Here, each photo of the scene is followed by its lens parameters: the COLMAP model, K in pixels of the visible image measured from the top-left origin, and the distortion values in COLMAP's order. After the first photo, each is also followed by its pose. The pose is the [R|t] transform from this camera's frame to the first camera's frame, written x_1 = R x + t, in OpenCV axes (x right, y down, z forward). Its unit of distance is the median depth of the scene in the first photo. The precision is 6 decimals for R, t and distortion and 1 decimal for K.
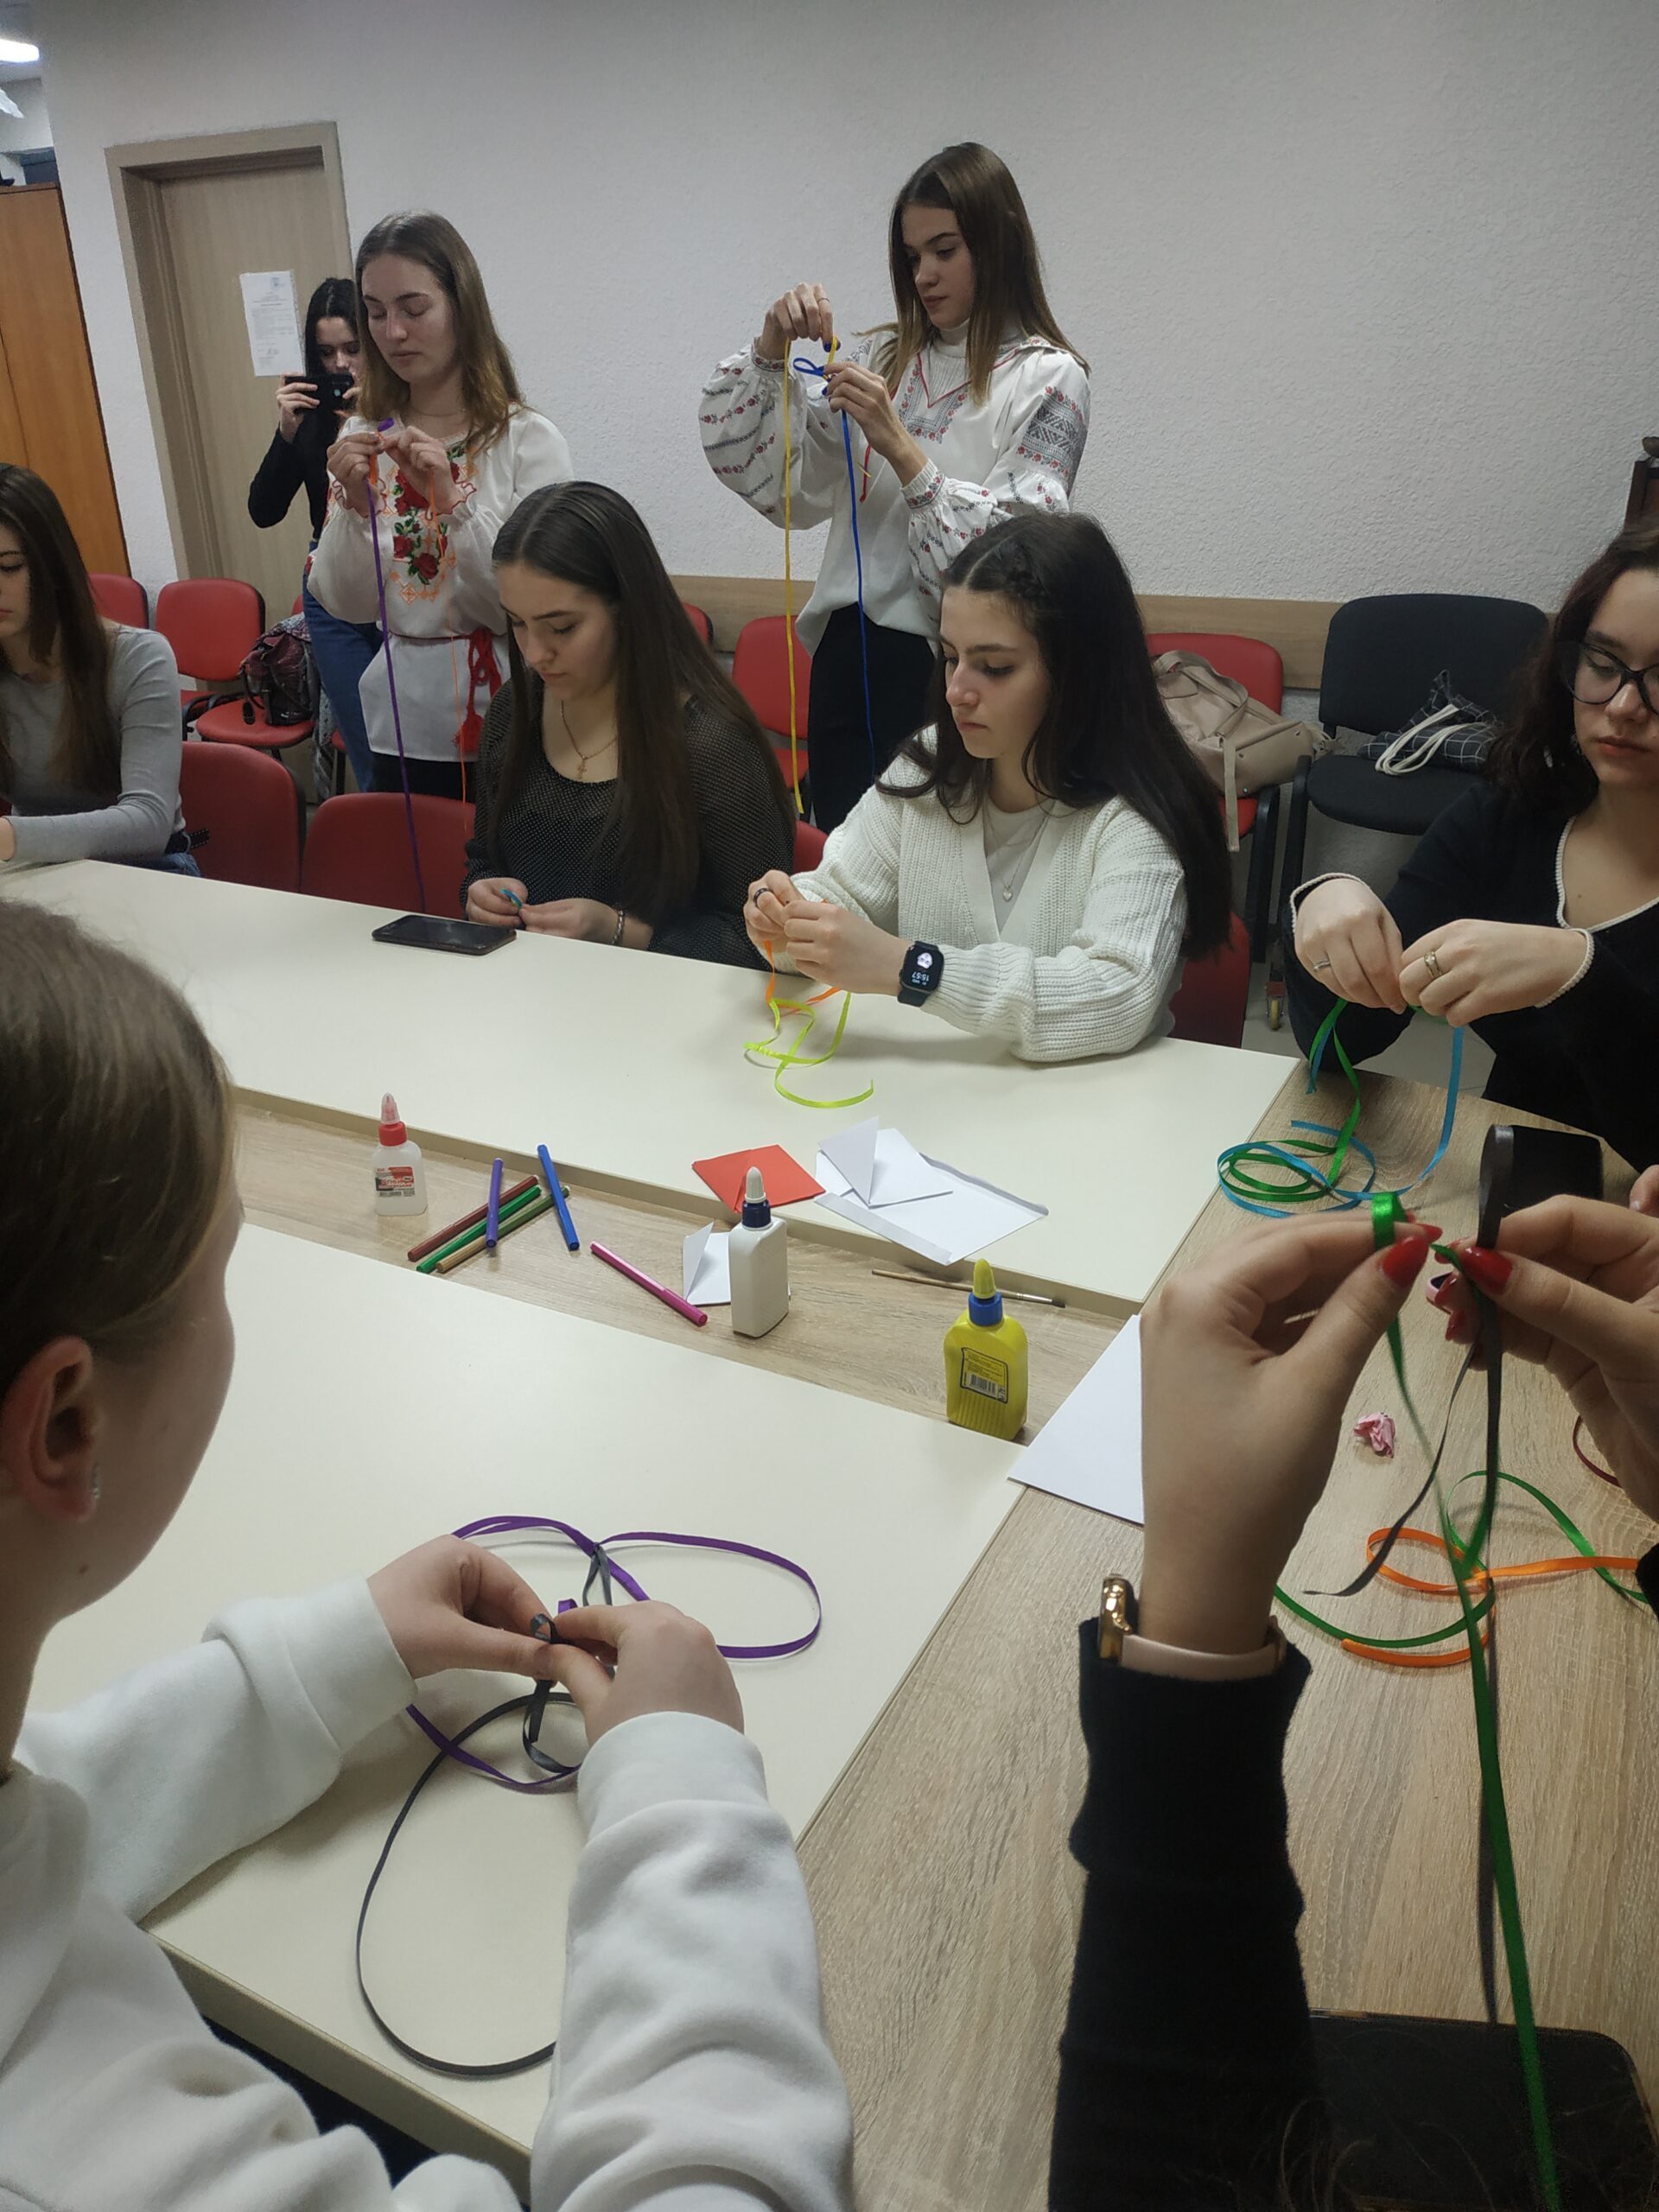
lens RADIAL K [[1564.2, 0, 823.4], [0, 1564.2, 1127.7], [0, 0, 1]] dist [-0.020452, -0.011076]
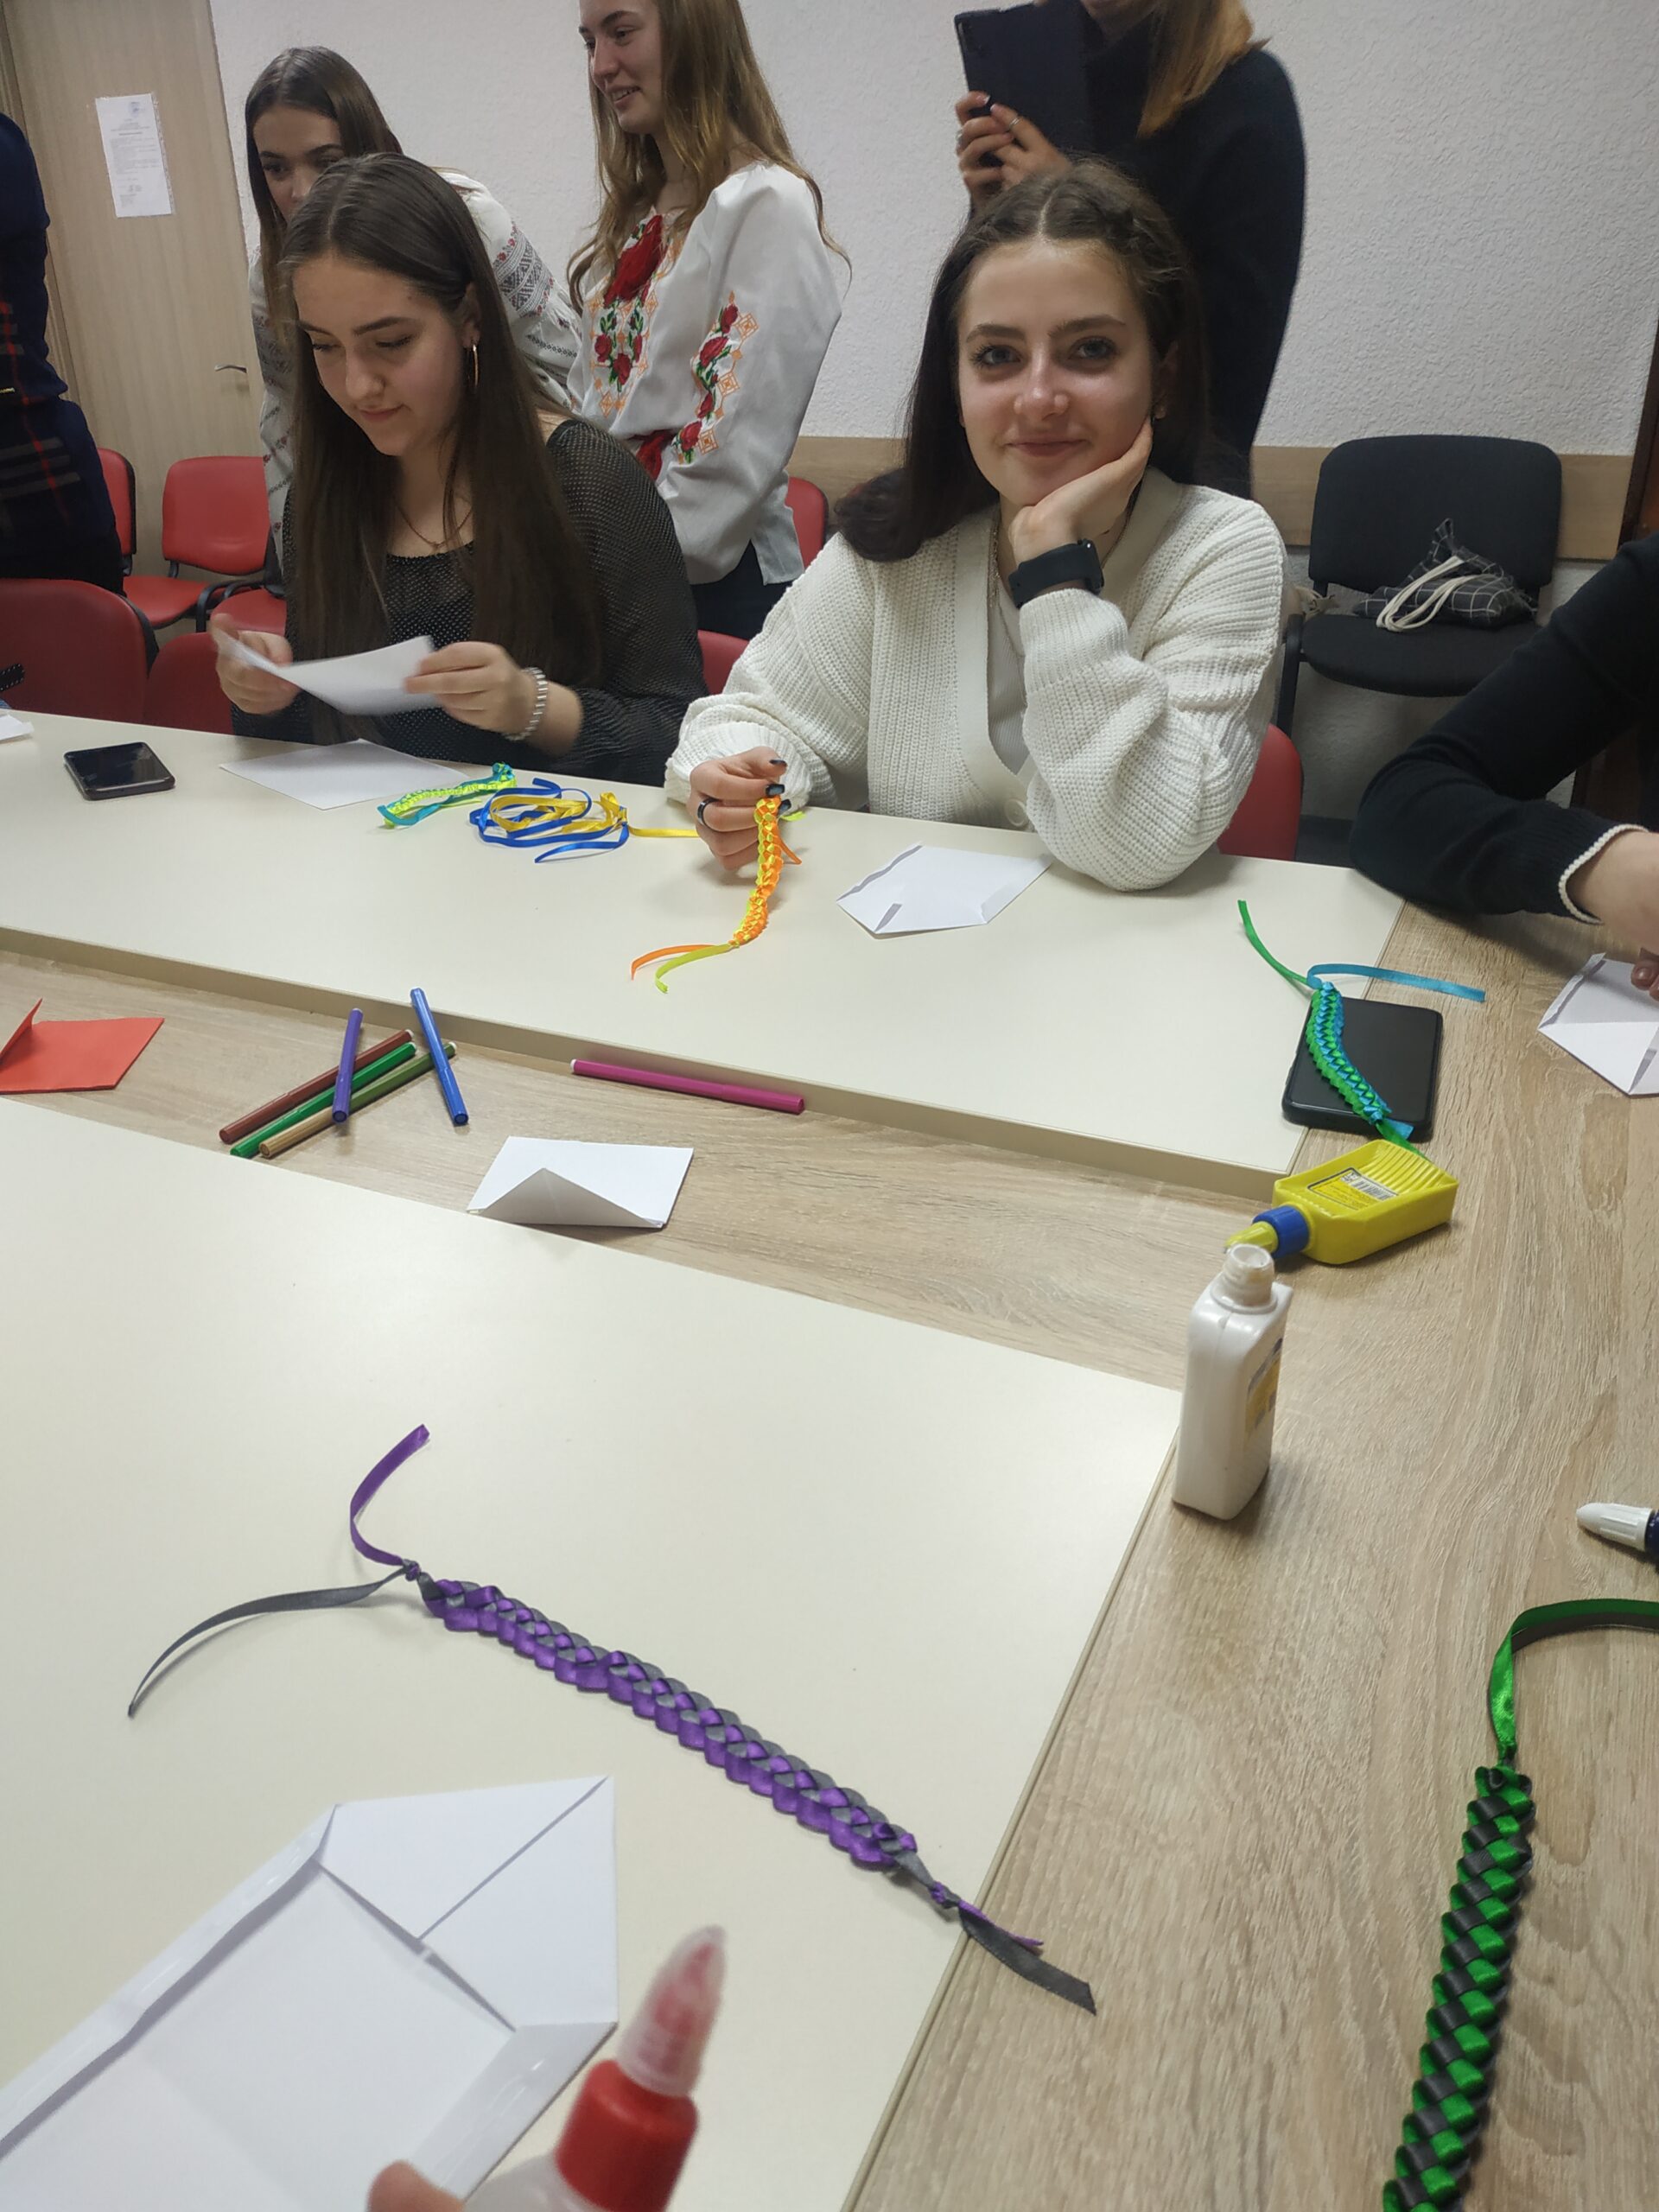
lens RADIAL K [[1564.2, 0, 831.3], [0, 1564.2, 1085.2], [0, 0, 1]] dist [-0.020452, -0.011076]
pose [[0.998504, -0.017867, 0.051675, -0.028267], [0.017514, 0.999820, 0.007284, 0.056647], [-0.051796, -0.006368, 0.998637, 0.281267]]
